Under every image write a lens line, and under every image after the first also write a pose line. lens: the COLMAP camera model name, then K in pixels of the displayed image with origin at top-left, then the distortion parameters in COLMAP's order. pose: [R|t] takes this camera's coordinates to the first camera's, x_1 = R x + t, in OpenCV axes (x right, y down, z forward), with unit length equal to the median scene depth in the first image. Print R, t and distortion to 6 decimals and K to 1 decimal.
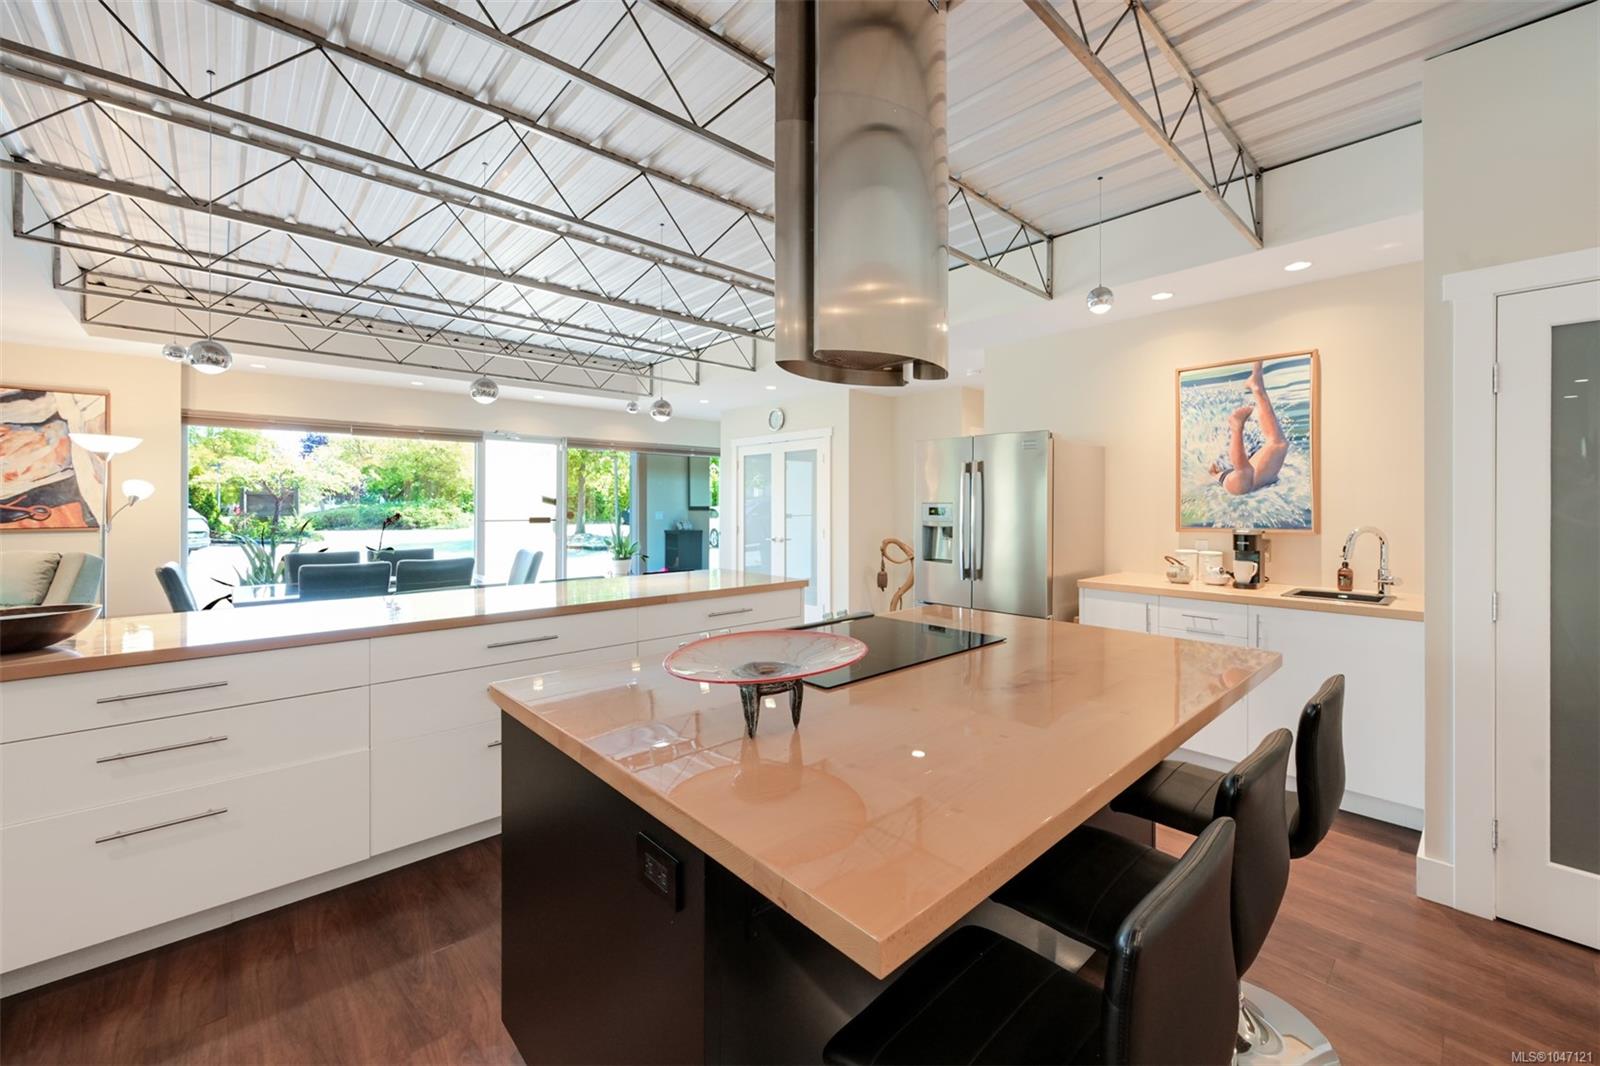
lens RADIAL K [[632.6, 0, 800.9], [0, 632.6, 504.0], [0, 0, 1]] dist [0.000087, 0.000052]
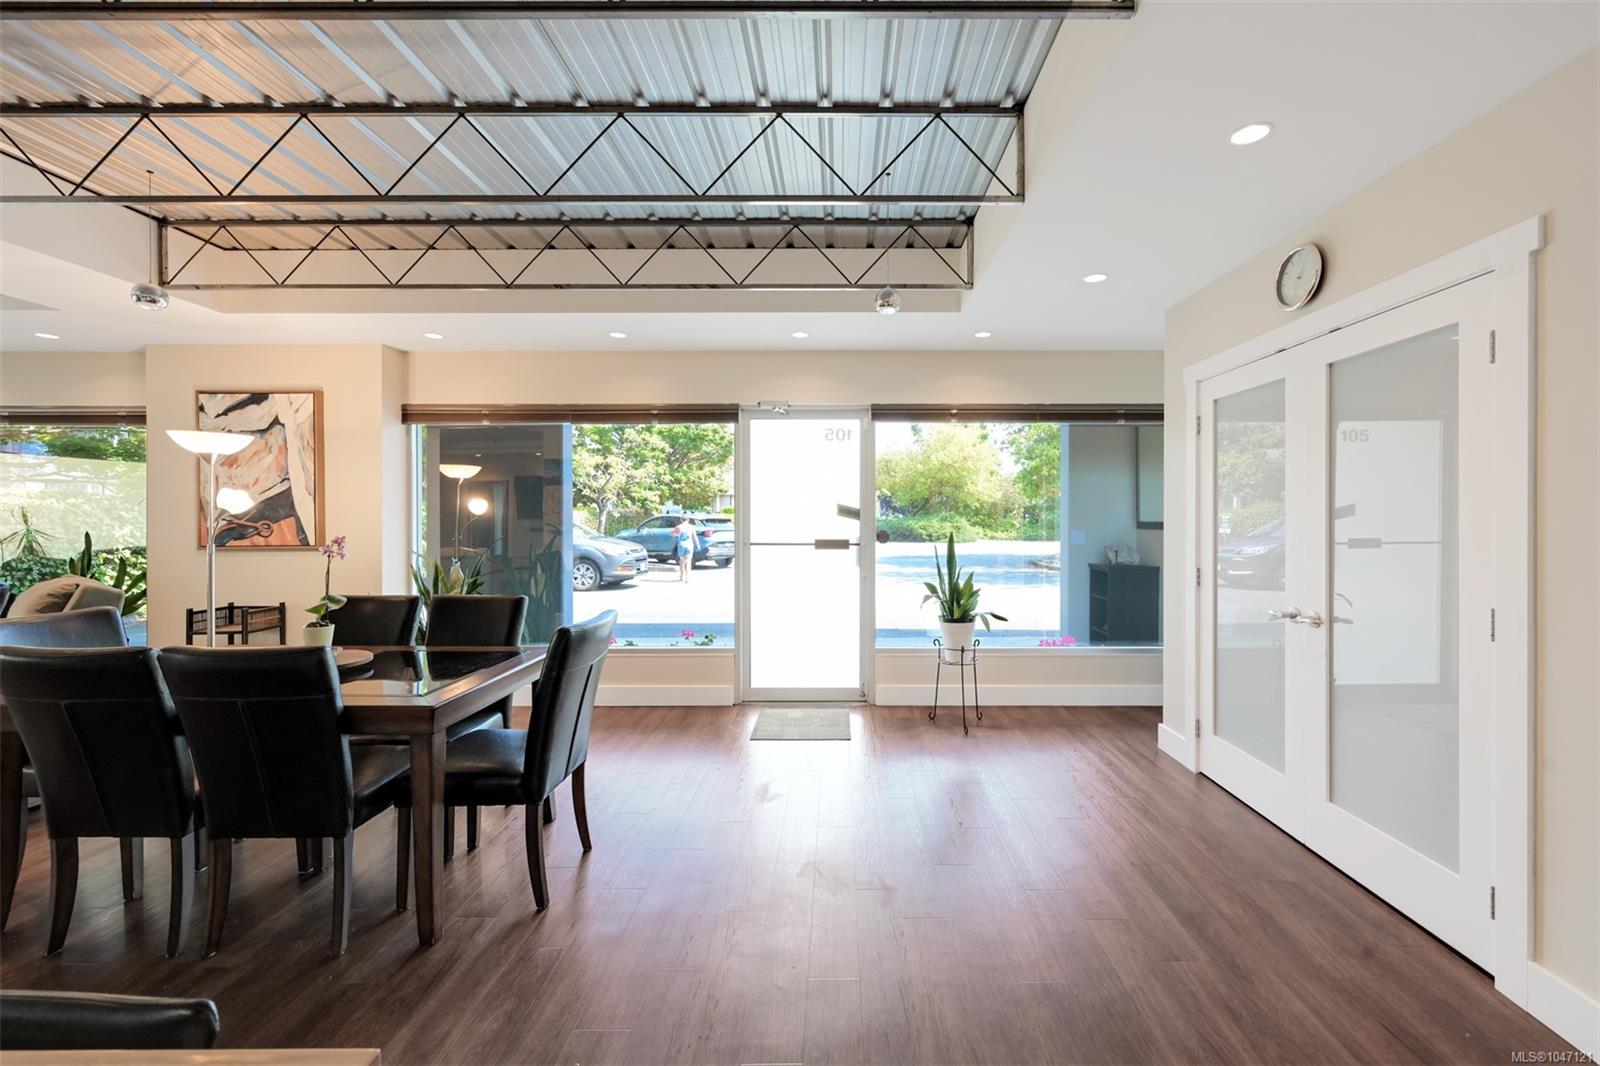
lens RADIAL K [[636.8, 0, 845.0], [0, 636.8, 519.5], [0, 0, 1]] dist [-0.001299, -0.000135]
pose [[0.741155, -0.000378, -0.671333, 0.012382], [0.002219, 0.999996, 0.001887, 0.000454], [0.671330, -0.002888, 0.741153, 0.598121]]
